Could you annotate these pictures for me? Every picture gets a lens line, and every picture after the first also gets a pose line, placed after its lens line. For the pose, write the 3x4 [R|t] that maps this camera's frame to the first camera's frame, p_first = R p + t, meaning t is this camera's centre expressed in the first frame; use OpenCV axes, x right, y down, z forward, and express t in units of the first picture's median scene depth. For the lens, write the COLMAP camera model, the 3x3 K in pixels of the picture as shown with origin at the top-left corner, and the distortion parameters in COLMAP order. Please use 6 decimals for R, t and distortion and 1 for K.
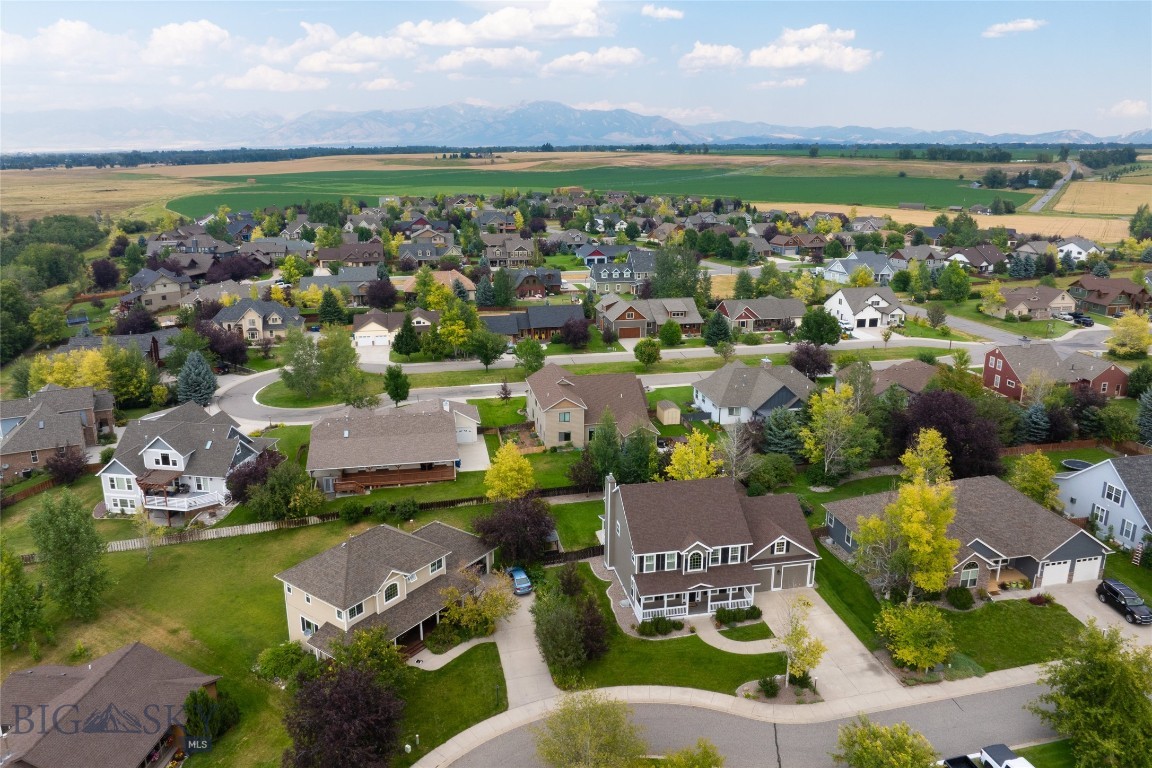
lens RADIAL K [[811.5, 0, 577.7], [0, 811.5, 360.2], [0, 0, 1]] dist [-0.044393, 0.002159]
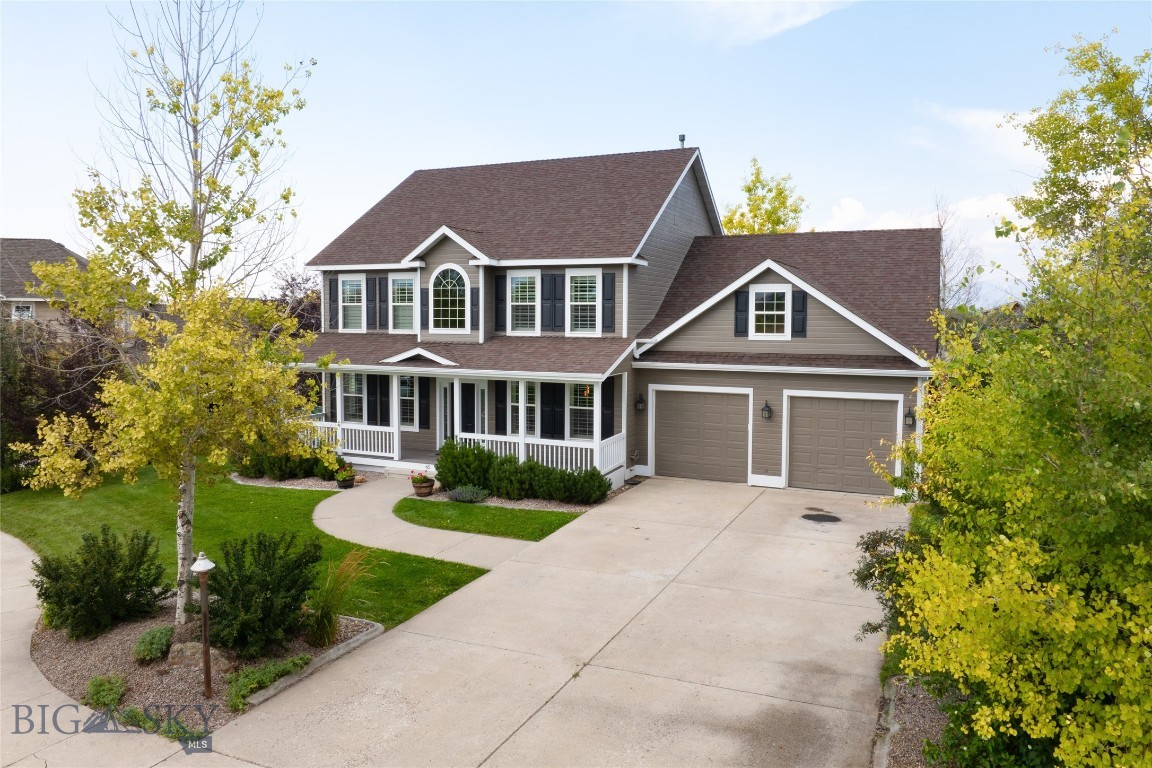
lens RADIAL K [[811.5, 0, 577.7], [0, 811.5, 360.2], [0, 0, 1]] dist [-0.044393, 0.002159]
pose [[0.810116, 0.030993, -0.585450, 0.259222], [-0.153987, 0.974789, -0.161475, 0.217145], [0.565686, 0.220965, 0.794464, 0.532845]]
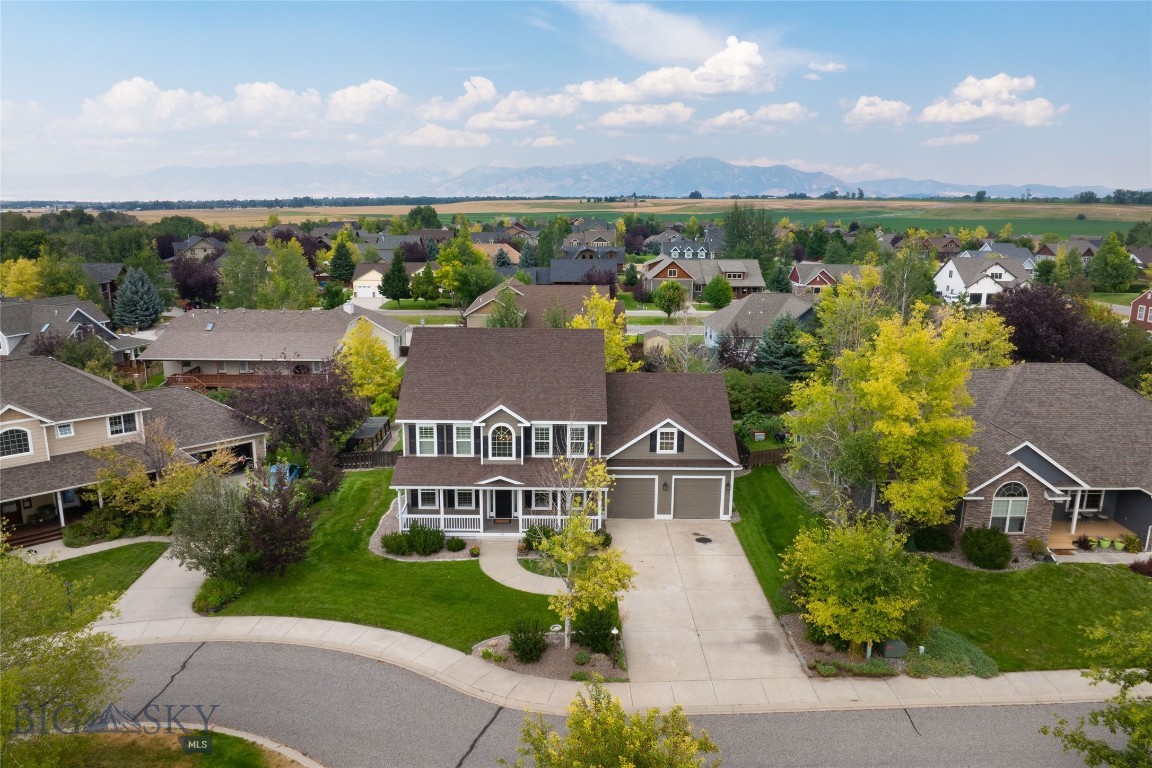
lens RADIAL K [[813.7, 0, 576.0], [0, 813.7, 384.0], [0, 0, 1]] dist [-0.038290, -0.000675]
pose [[0.982142, 0.047869, -0.181952, 0.208926], [-0.054881, 0.997924, -0.033696, 0.153155], [0.179961, 0.043080, 0.982730, 0.291858]]
